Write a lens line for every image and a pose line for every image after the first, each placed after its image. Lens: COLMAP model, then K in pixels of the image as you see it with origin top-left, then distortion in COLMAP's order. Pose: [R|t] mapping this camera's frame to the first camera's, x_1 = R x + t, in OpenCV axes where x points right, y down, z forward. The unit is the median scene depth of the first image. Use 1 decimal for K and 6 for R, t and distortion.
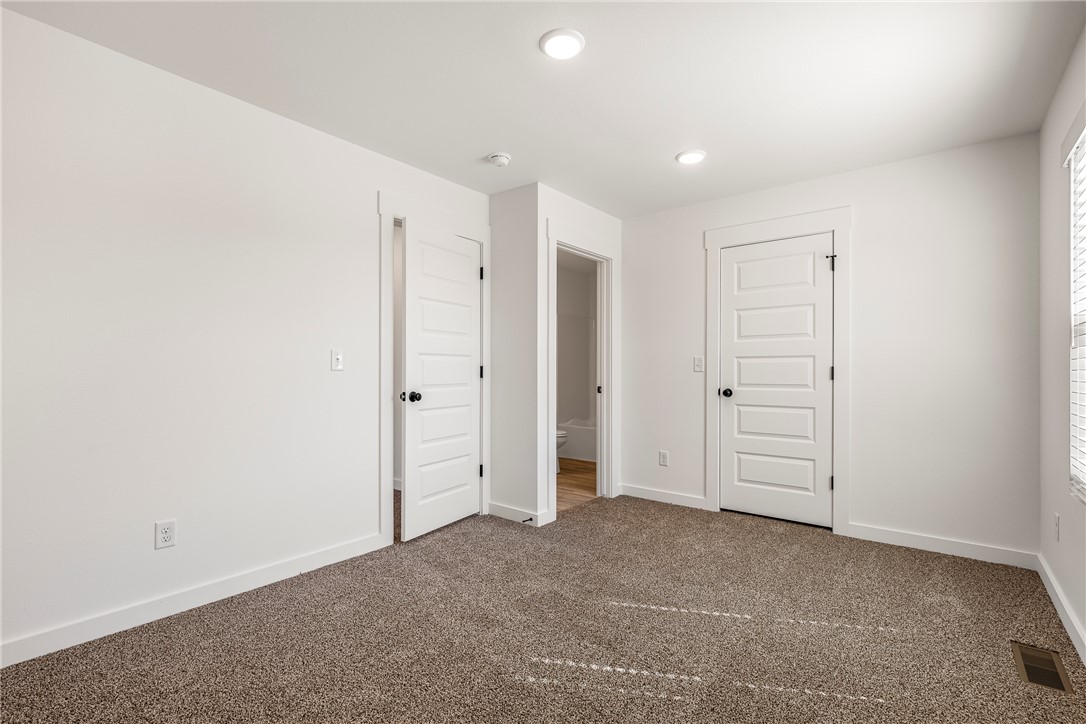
lens RADIAL K [[494.5, 0, 542.8], [0, 494.5, 370.8], [0, 0, 1]] dist [0.000442, 0.000123]
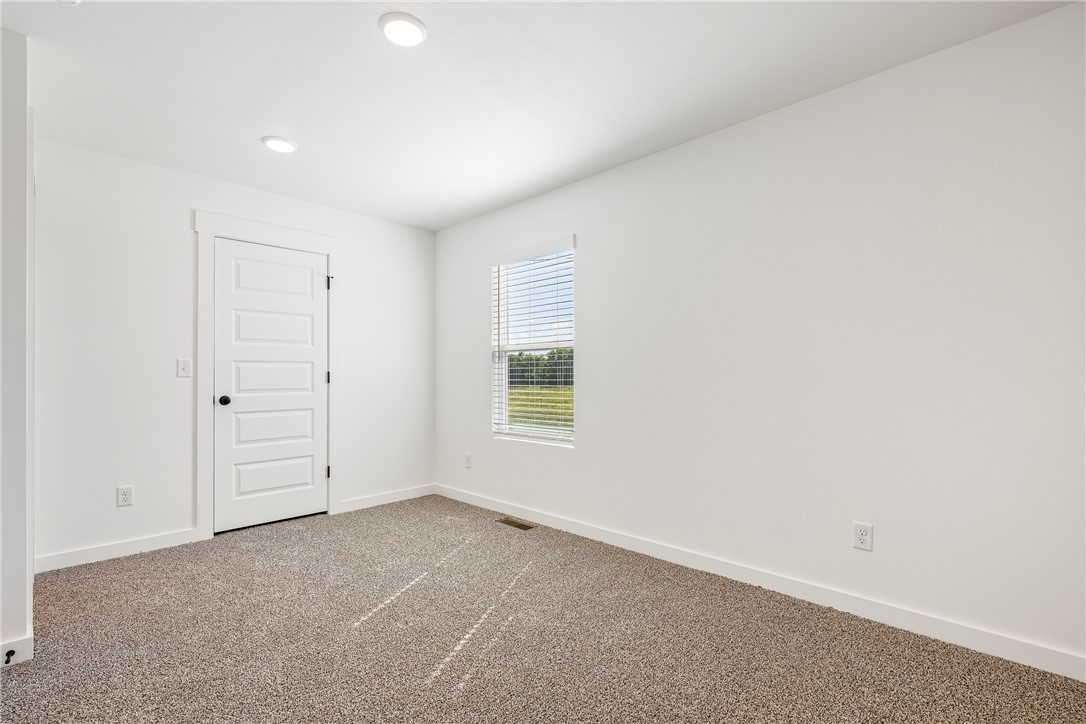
lens RADIAL K [[494.5, 0, 542.8], [0, 494.5, 370.8], [0, 0, 1]] dist [0.000442, 0.000123]
pose [[0.100239, 0.006526, 0.994942, -0.502535], [0.005040, 0.999962, -0.007067, 0.000334], [-0.994951, 0.005723, 0.100203, 0.369563]]
